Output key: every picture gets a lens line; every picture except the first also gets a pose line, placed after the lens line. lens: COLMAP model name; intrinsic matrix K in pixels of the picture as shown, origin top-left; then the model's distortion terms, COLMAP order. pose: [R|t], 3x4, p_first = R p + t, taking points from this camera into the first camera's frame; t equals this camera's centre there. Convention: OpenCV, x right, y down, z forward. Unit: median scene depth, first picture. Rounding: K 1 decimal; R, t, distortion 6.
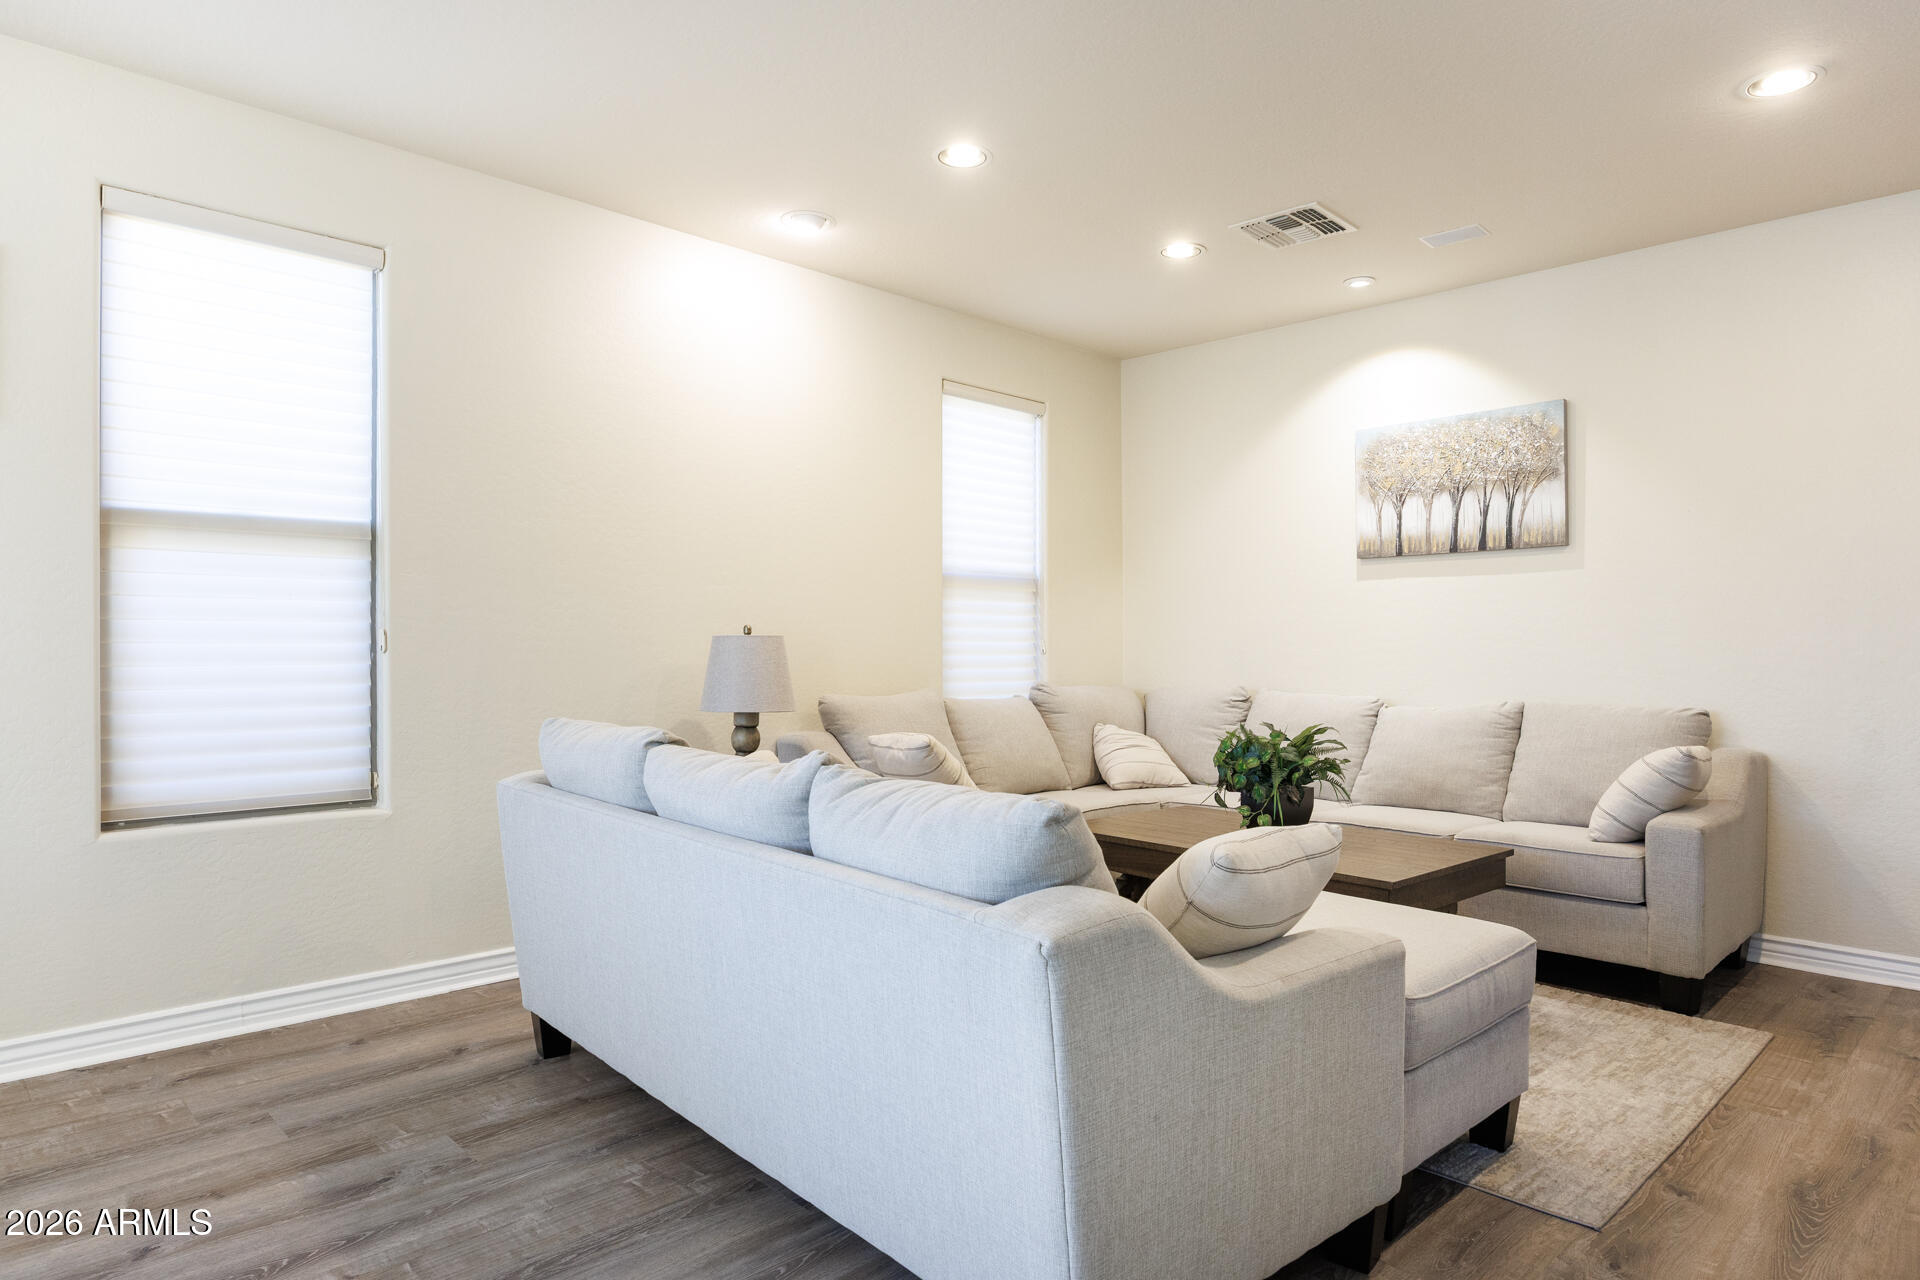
lens RADIAL K [[1110.0, 0, 960.1], [0, 1110.0, 642.1], [0, 0, 1]] dist [-0.007300, 0.000020]
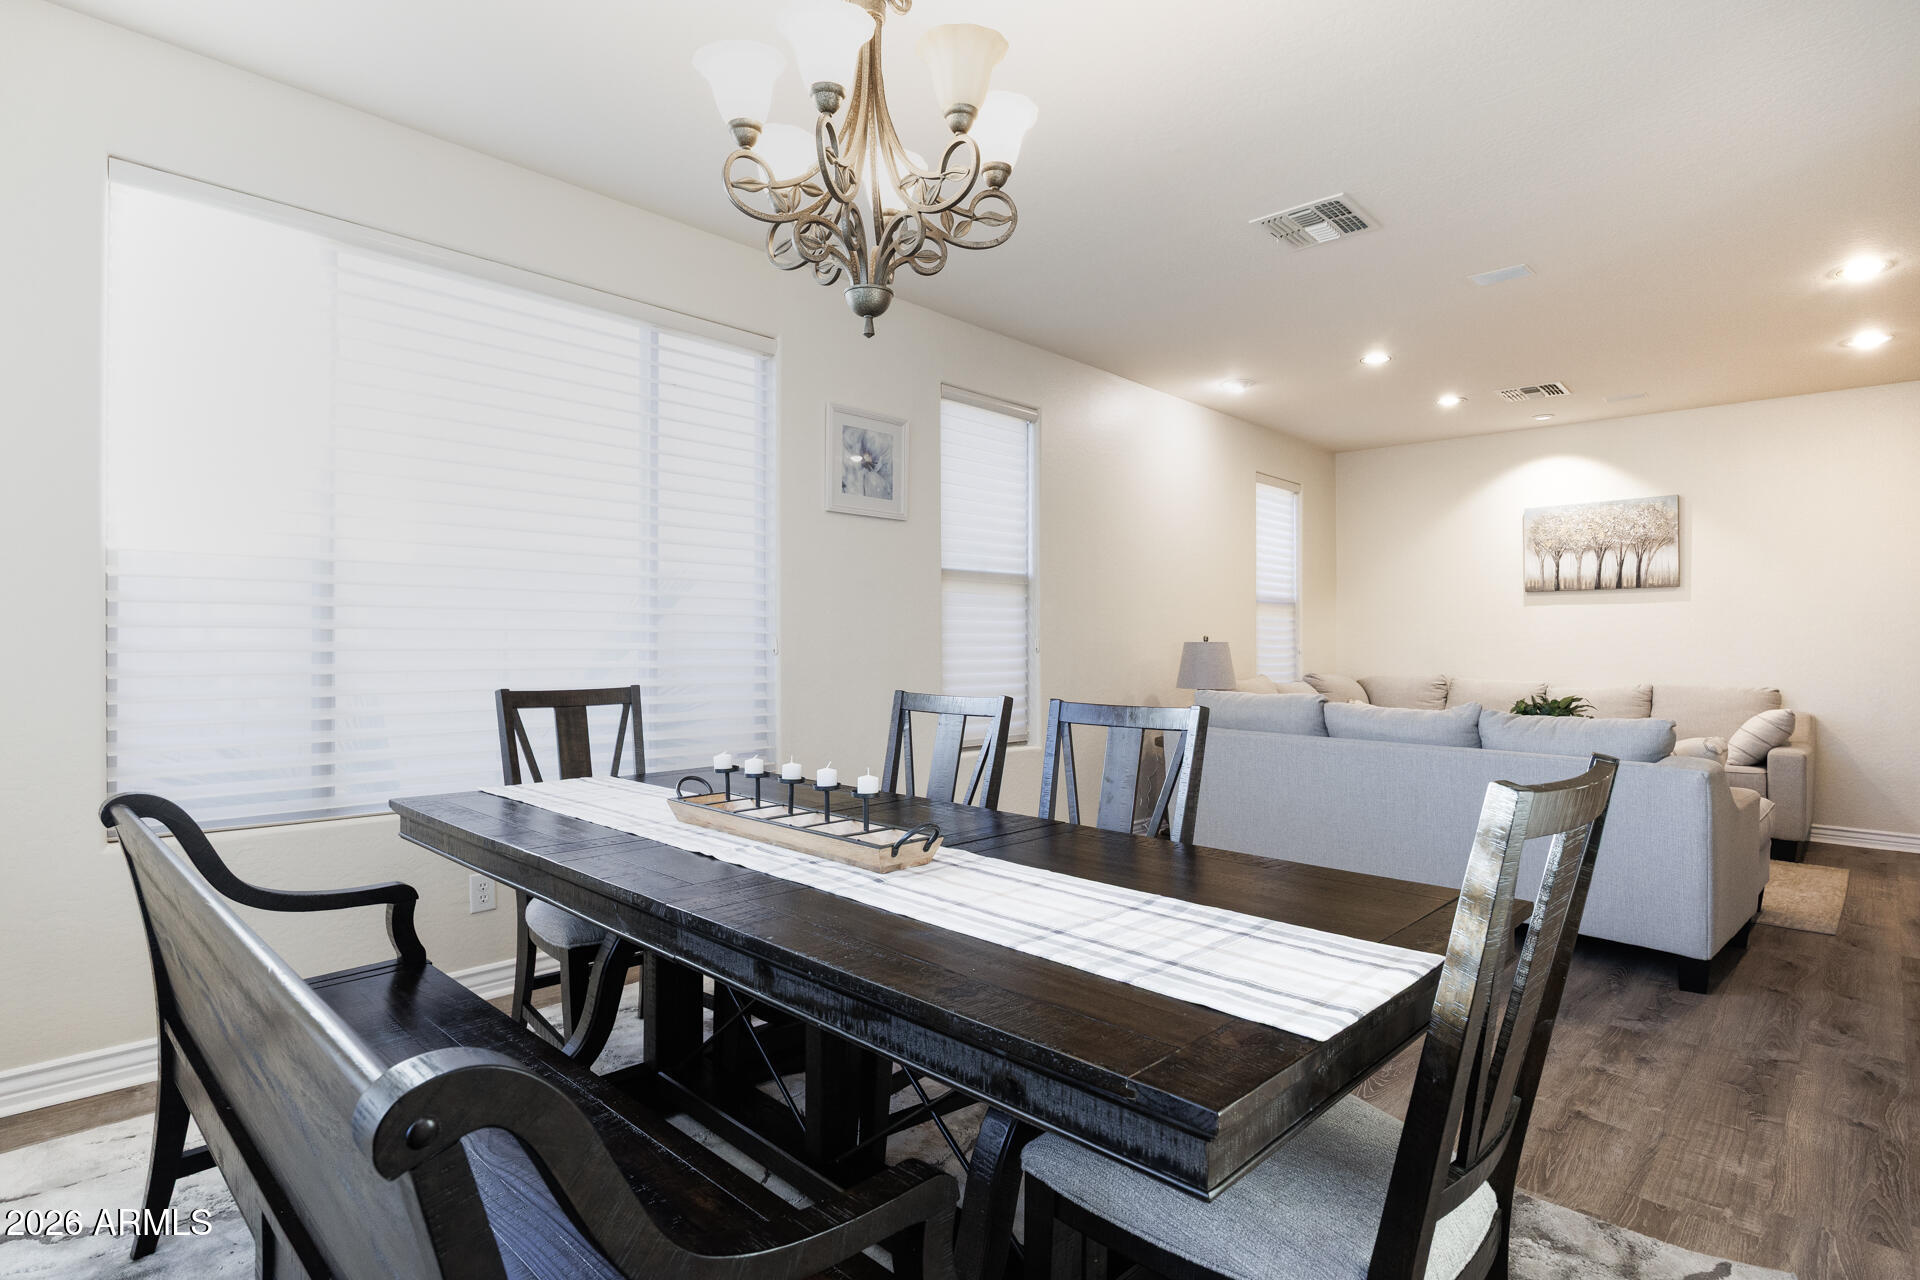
lens RADIAL K [[978.0, 0, 960.0], [0, 978.0, 639.0], [0, 0, 1]] dist [-0.000045, -0.000482]
pose [[0.999017, 0.002758, 0.044244, -0.530966], [-0.002715, 0.999996, -0.001033, -0.006878], [-0.044247, 0.000912, 0.999020, -0.351143]]
